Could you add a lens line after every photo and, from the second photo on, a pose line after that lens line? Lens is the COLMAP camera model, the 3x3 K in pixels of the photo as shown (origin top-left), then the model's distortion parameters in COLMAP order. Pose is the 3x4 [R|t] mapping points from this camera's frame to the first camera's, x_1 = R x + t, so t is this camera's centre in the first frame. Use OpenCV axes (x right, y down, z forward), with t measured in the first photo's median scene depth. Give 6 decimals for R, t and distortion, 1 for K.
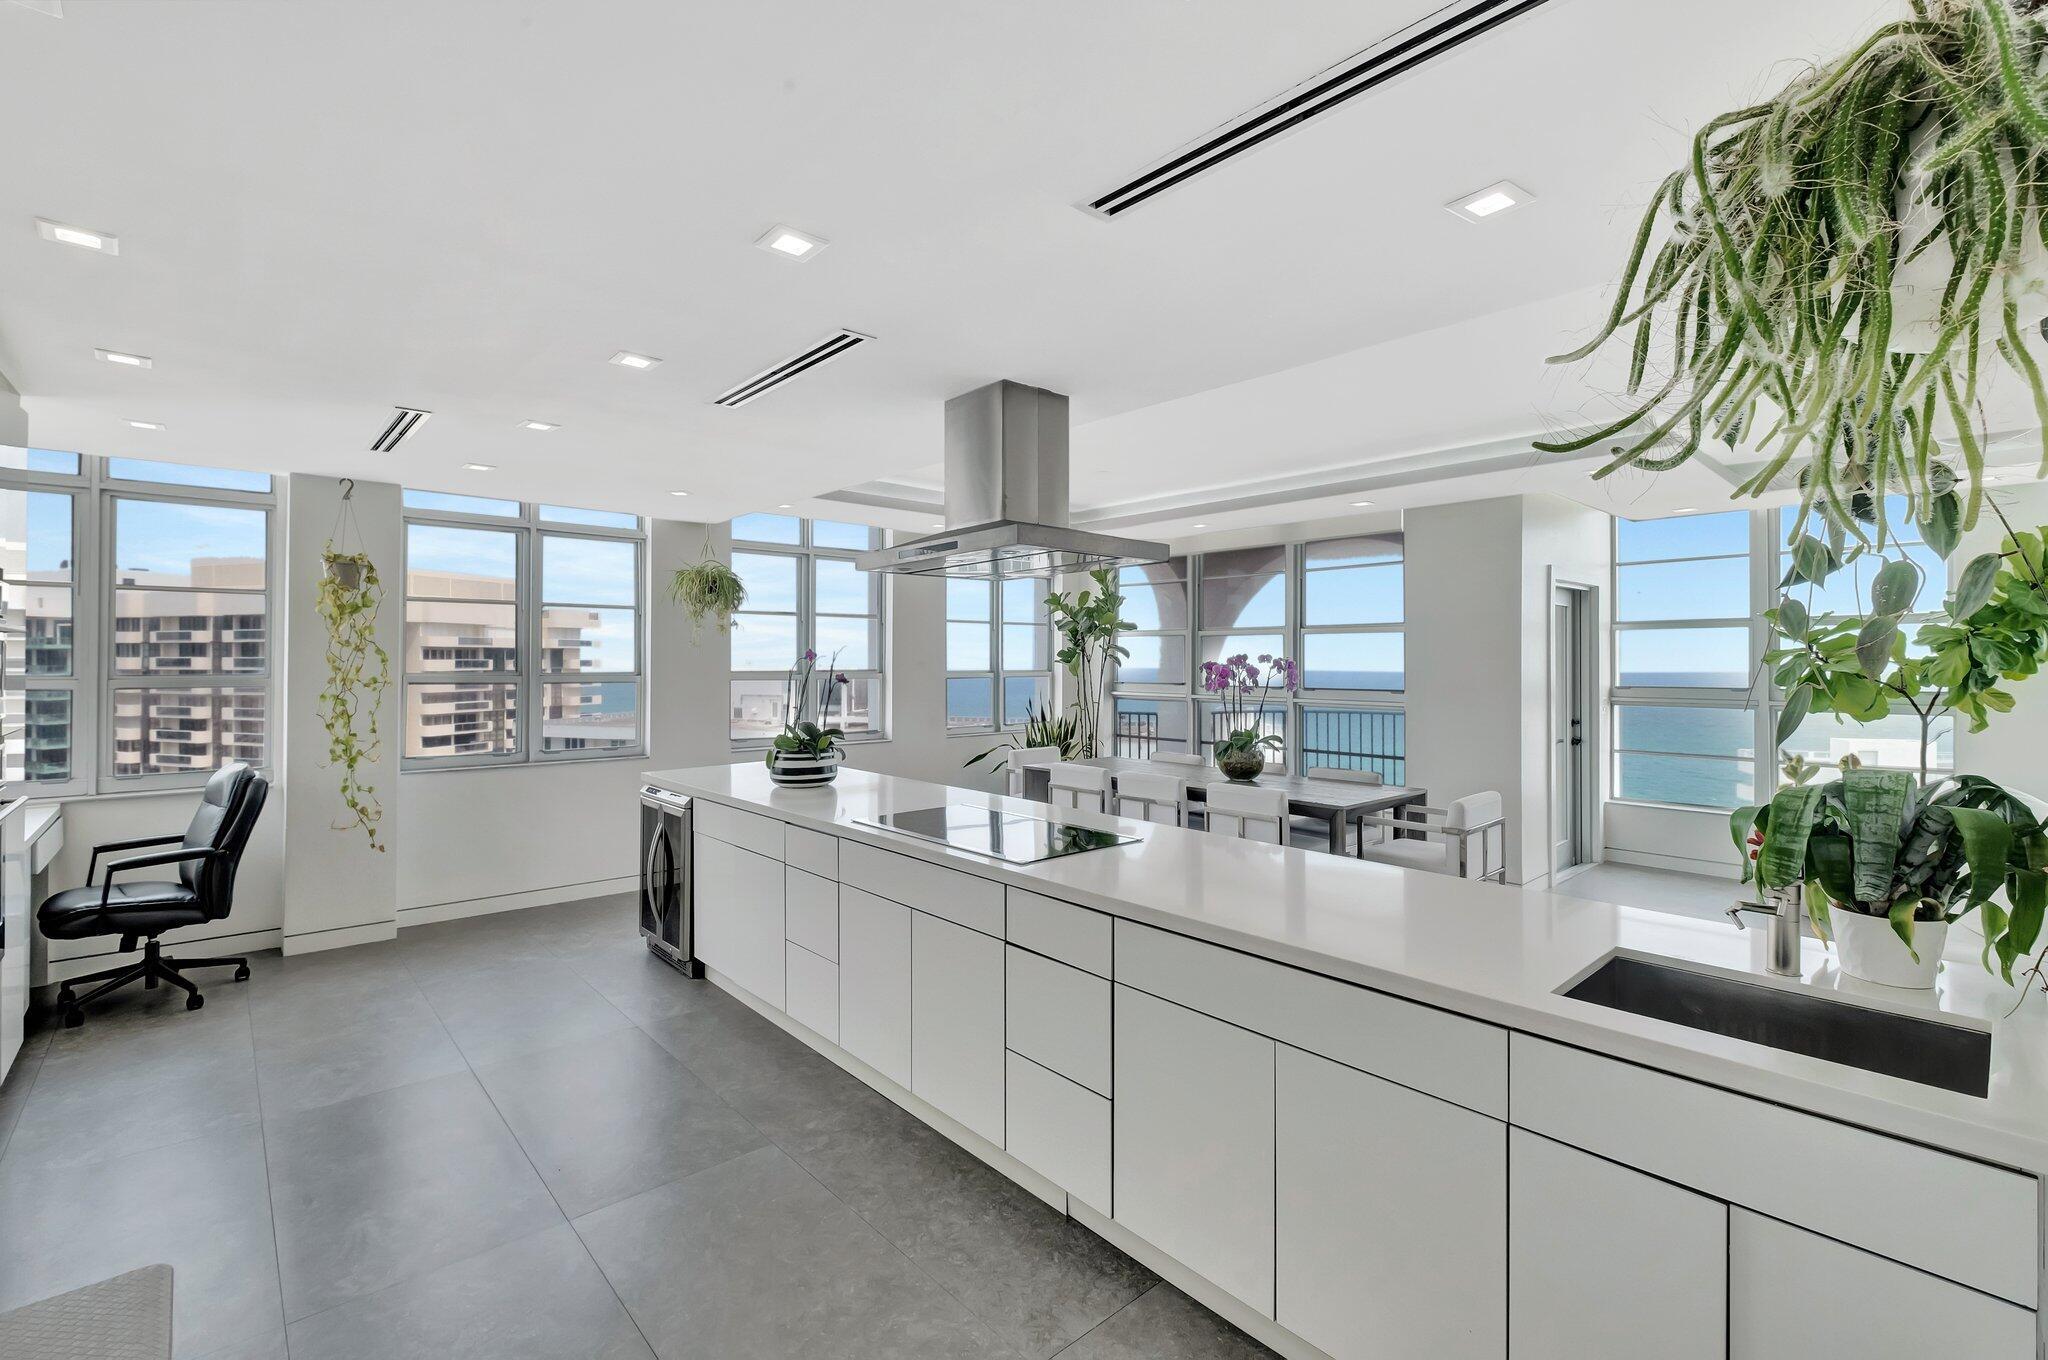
lens RADIAL K [[921.7, 0, 1023.3], [0, 921.7, 653.0], [0, 0, 1]] dist [-0.044524, -0.000134]
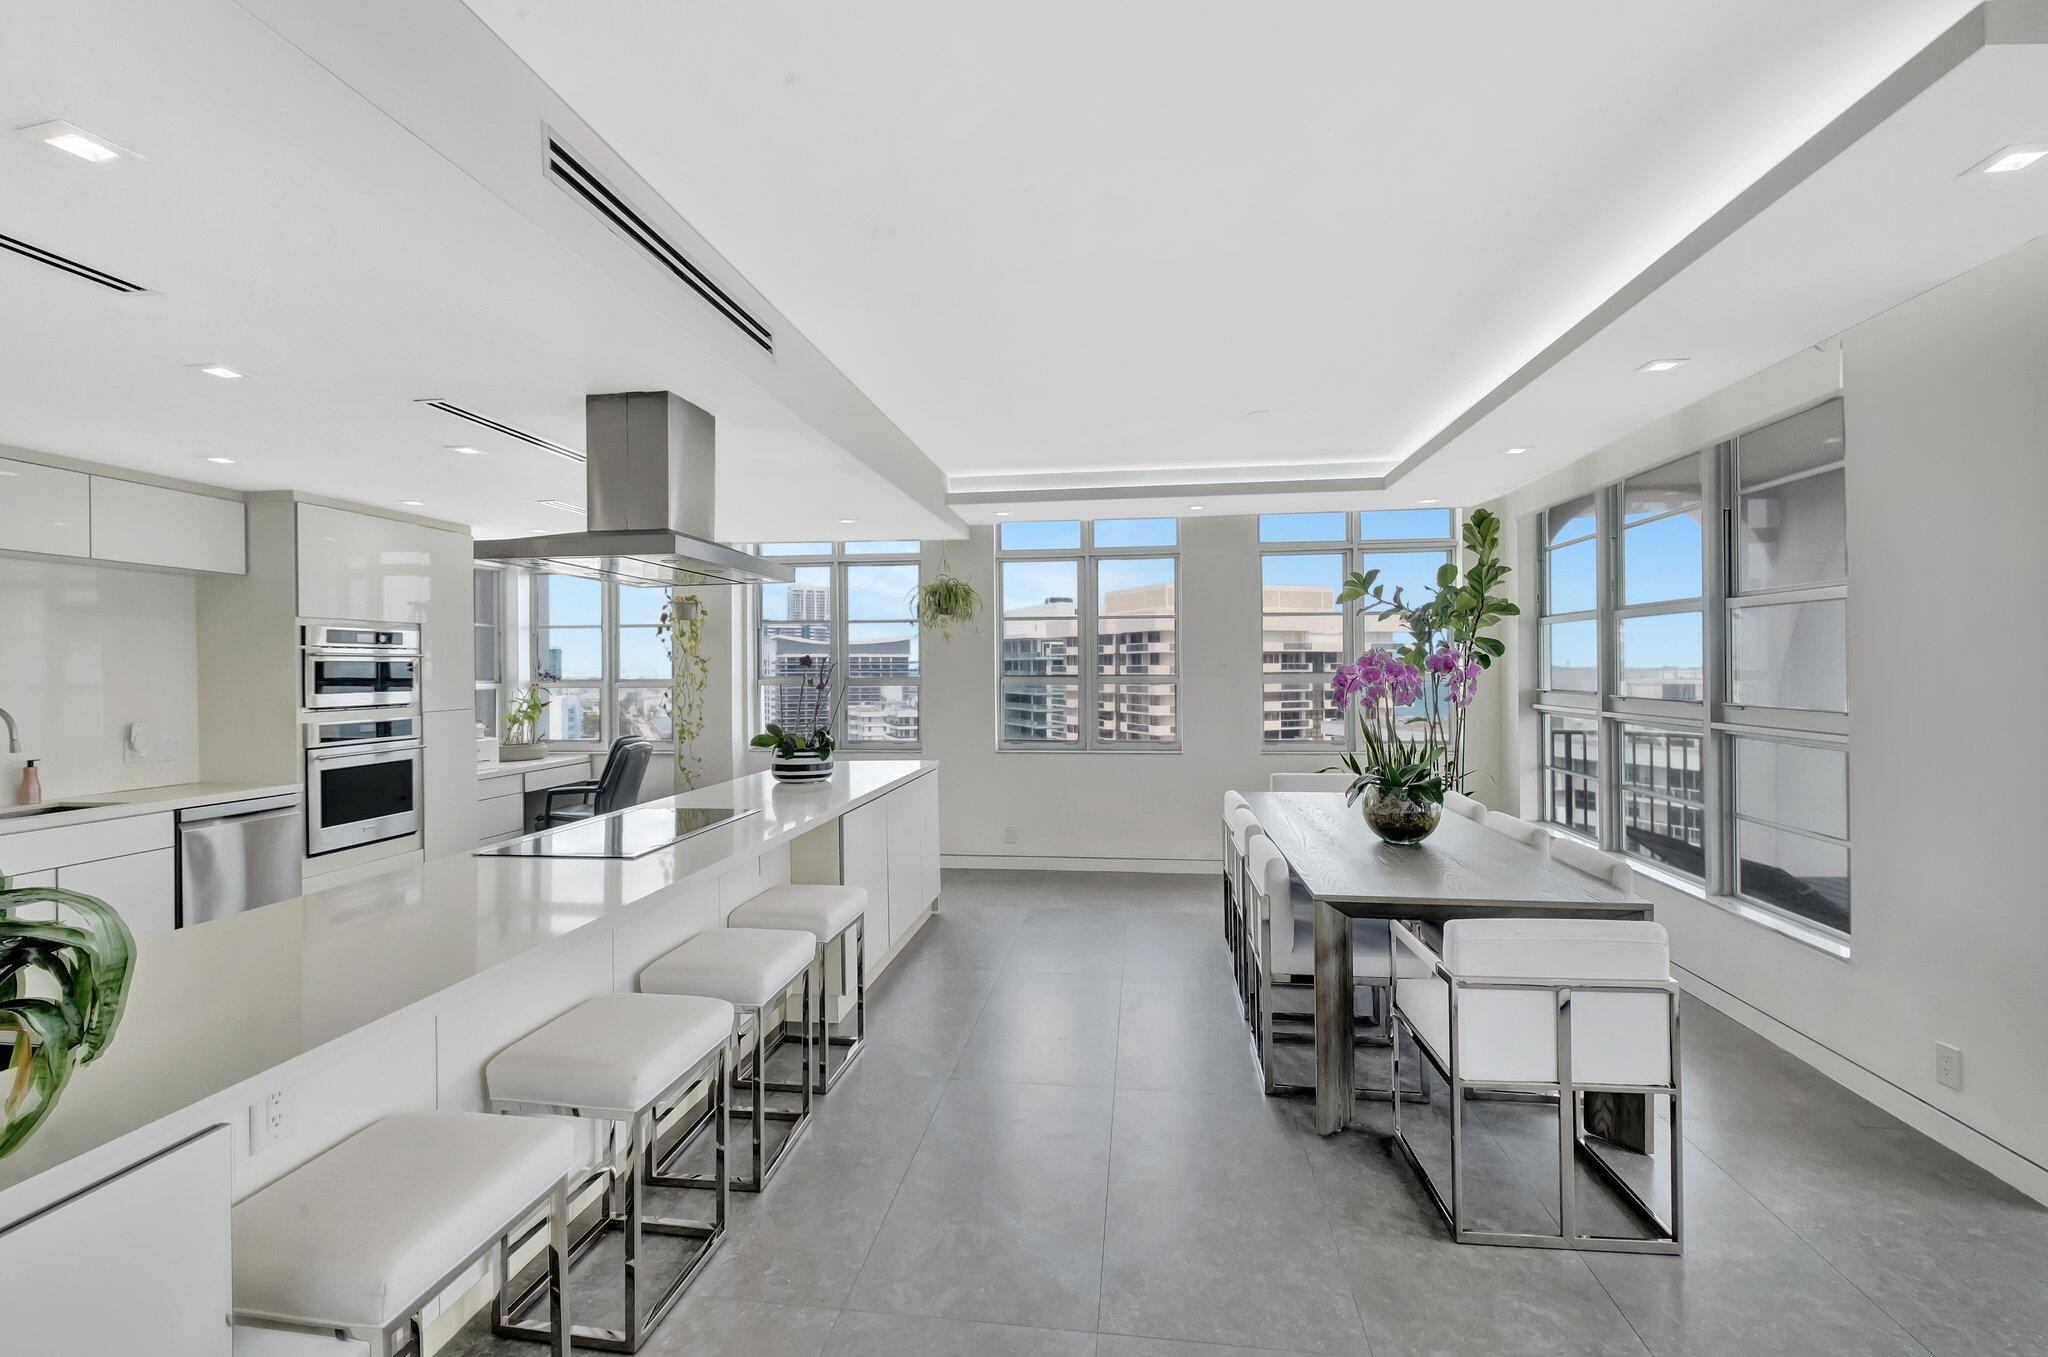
lens RADIAL K [[908.6, 0, 1033.1], [0, 908.6, 660.9], [0, 0, 1]] dist [0.007786, -0.010461]
pose [[0.642544, -0.016853, -0.766063, 0.640593], [0.021896, 0.999754, -0.003629, 0.011097], [0.765936, -0.014442, 0.642755, 0.433197]]
